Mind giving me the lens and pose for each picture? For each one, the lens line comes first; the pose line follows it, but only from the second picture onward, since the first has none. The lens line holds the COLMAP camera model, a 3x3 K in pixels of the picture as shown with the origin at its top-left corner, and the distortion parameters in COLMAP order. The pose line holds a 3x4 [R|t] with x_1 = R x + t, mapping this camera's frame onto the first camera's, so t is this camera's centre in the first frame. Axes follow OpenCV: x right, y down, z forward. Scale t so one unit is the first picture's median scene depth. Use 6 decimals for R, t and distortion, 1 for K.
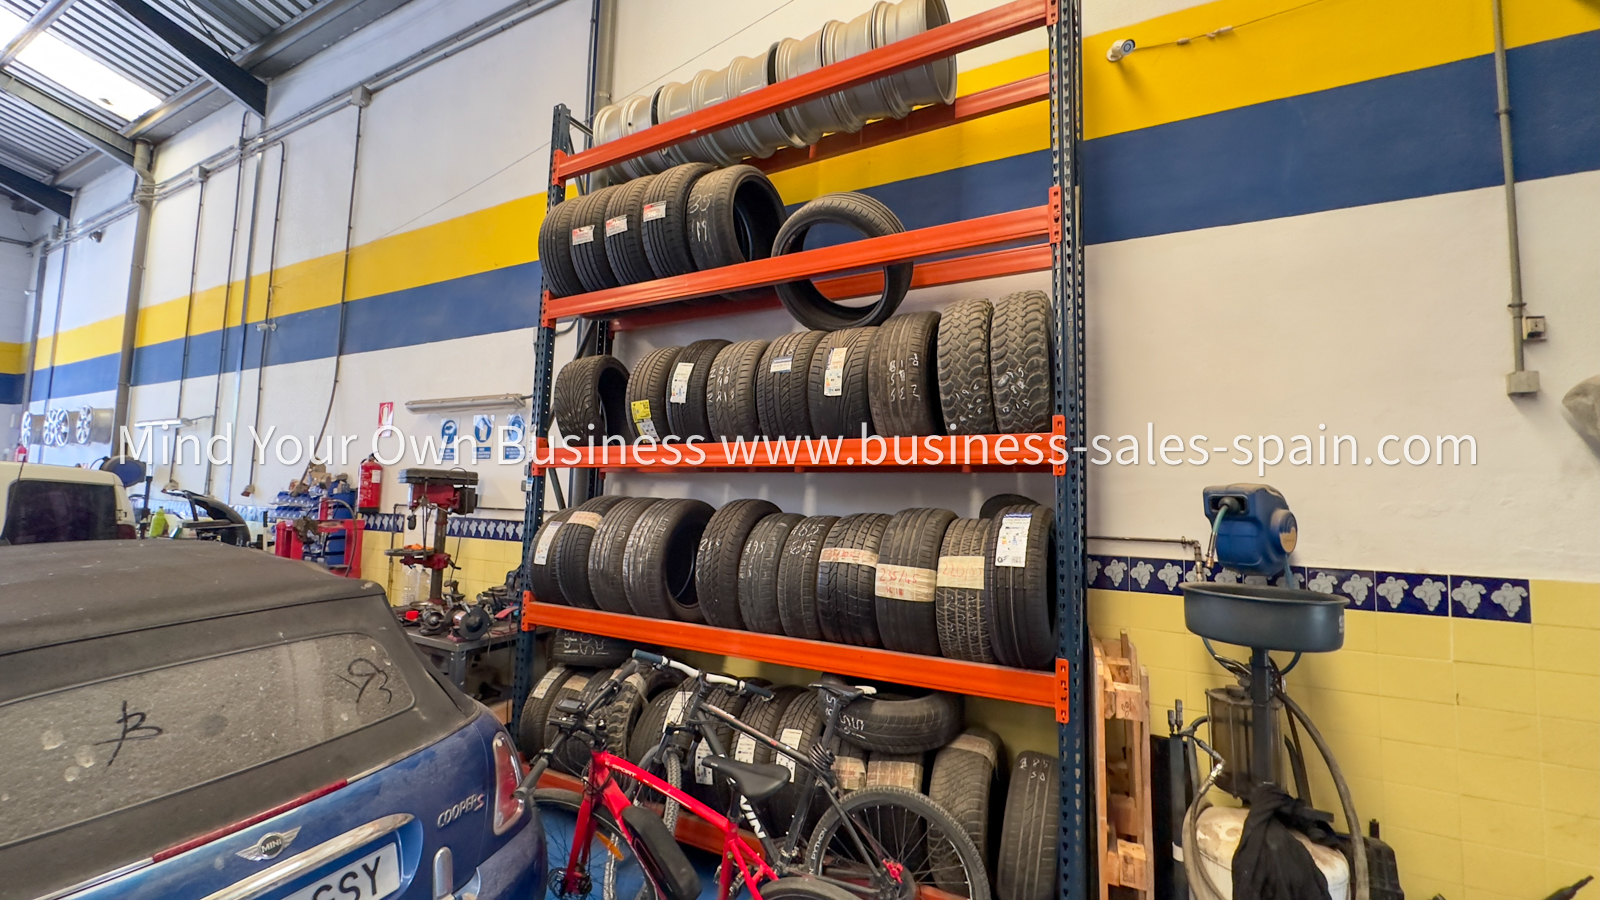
lens RADIAL K [[639.5, 0, 796.4], [0, 639.5, 451.5], [0, 0, 1]] dist [-0.000975, -0.000085]
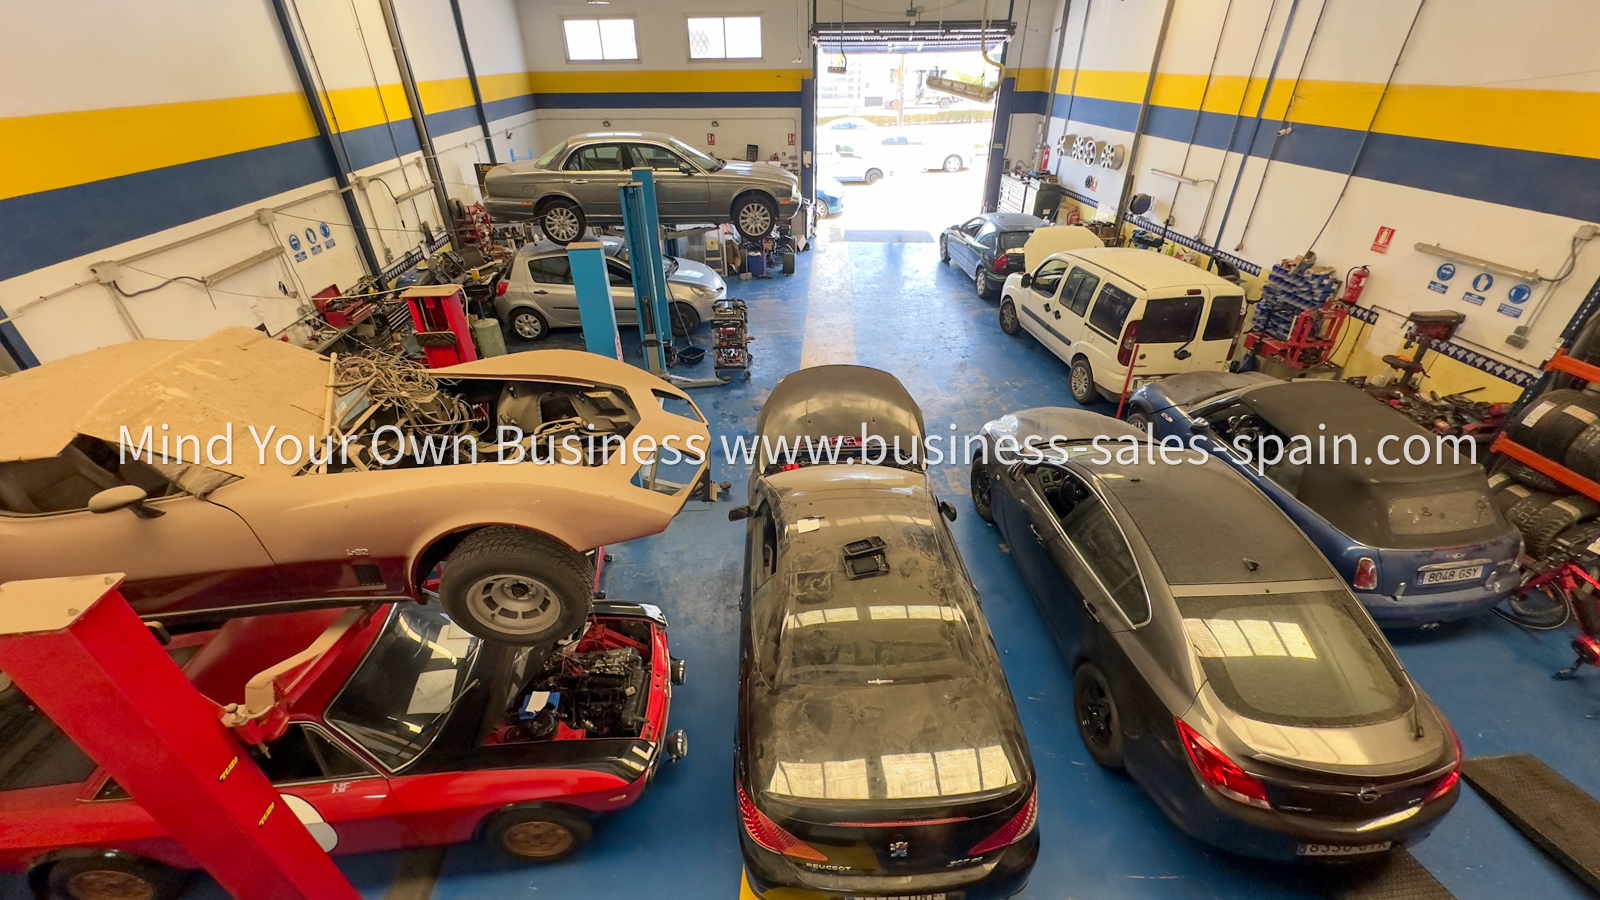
lens RADIAL K [[639.5, 0, 800.0], [0, 639.5, 454.4], [0, 0, 1]] dist [-0.000975, -0.000085]
pose [[0.559051, 0.415904, -0.717277, -0.150256], [0.090155, 0.829471, 0.551226, -0.571486], [0.824217, -0.372829, 0.426221, -0.884851]]
